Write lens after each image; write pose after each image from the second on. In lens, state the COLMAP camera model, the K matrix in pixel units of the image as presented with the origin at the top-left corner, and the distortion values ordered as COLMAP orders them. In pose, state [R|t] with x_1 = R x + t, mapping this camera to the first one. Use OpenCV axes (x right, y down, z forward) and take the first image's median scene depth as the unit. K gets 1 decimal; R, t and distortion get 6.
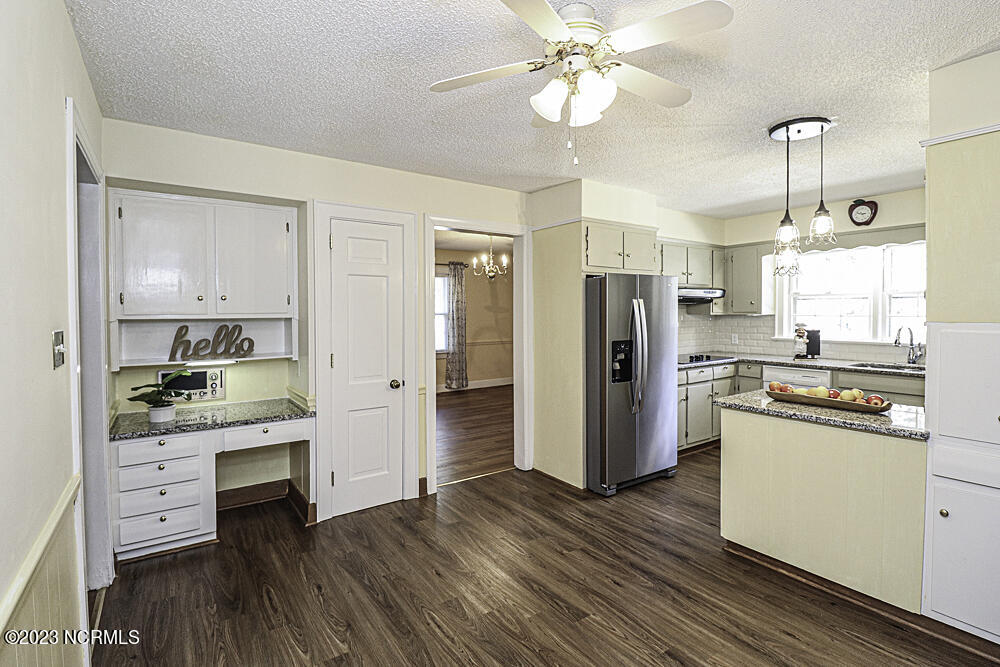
lens RADIAL K [[480.5, 0, 504.5], [0, 480.5, 319.0], [0, 0, 1]] dist [-0.002179, -0.010738]
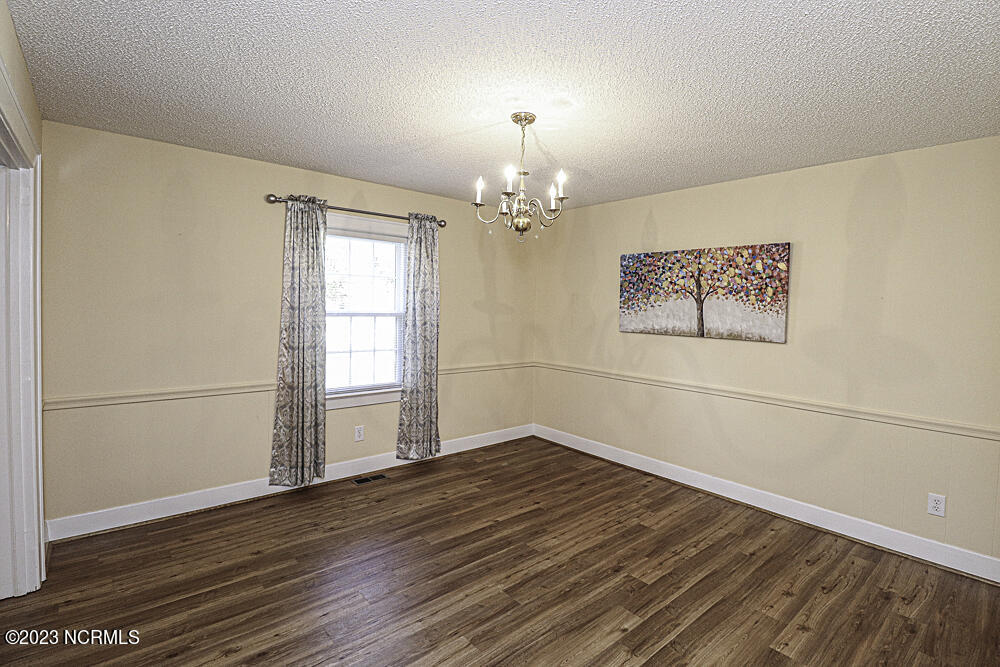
lens RADIAL K [[480.5, 0, 506.5], [0, 480.5, 323.2], [0, 0, 1]] dist [-0.002179, -0.010738]
pose [[0.996294, 0.023401, 0.082768, -0.102253], [-0.024577, 0.999611, 0.013211, -0.021480], [-0.082427, -0.015197, 0.996481, 0.953687]]
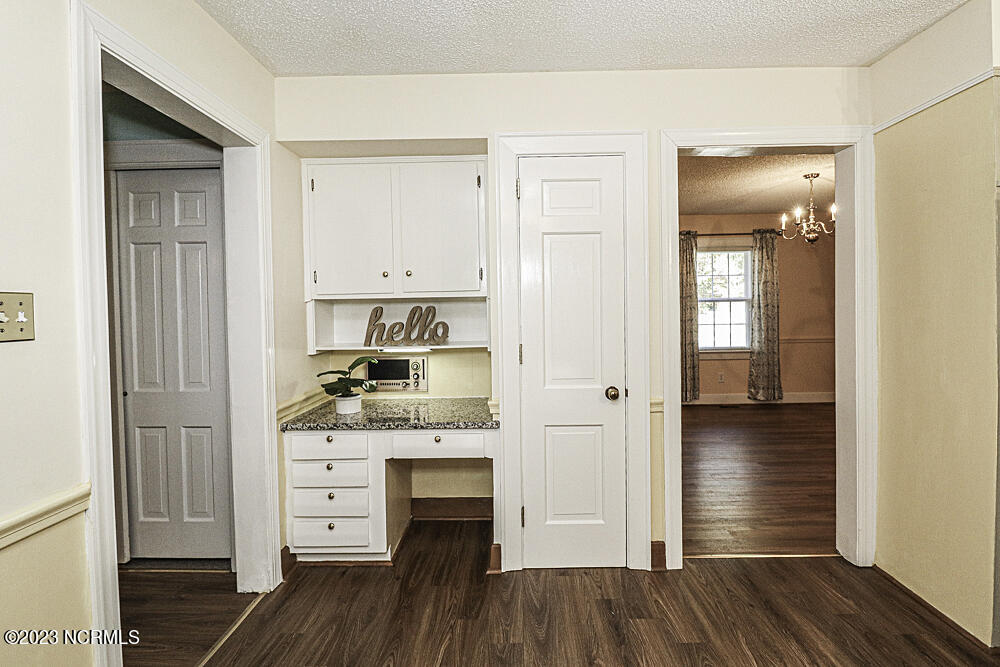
lens RADIAL K [[480.5, 0, 522.7], [0, 480.5, 318.7], [0, 0, 1]] dist [-0.002179, -0.010738]
pose [[0.811713, 0.001703, -0.584054, 0.058195], [0.002554, 0.999976, 0.006466, 0.026542], [0.584051, -0.006741, 0.811689, 0.370999]]
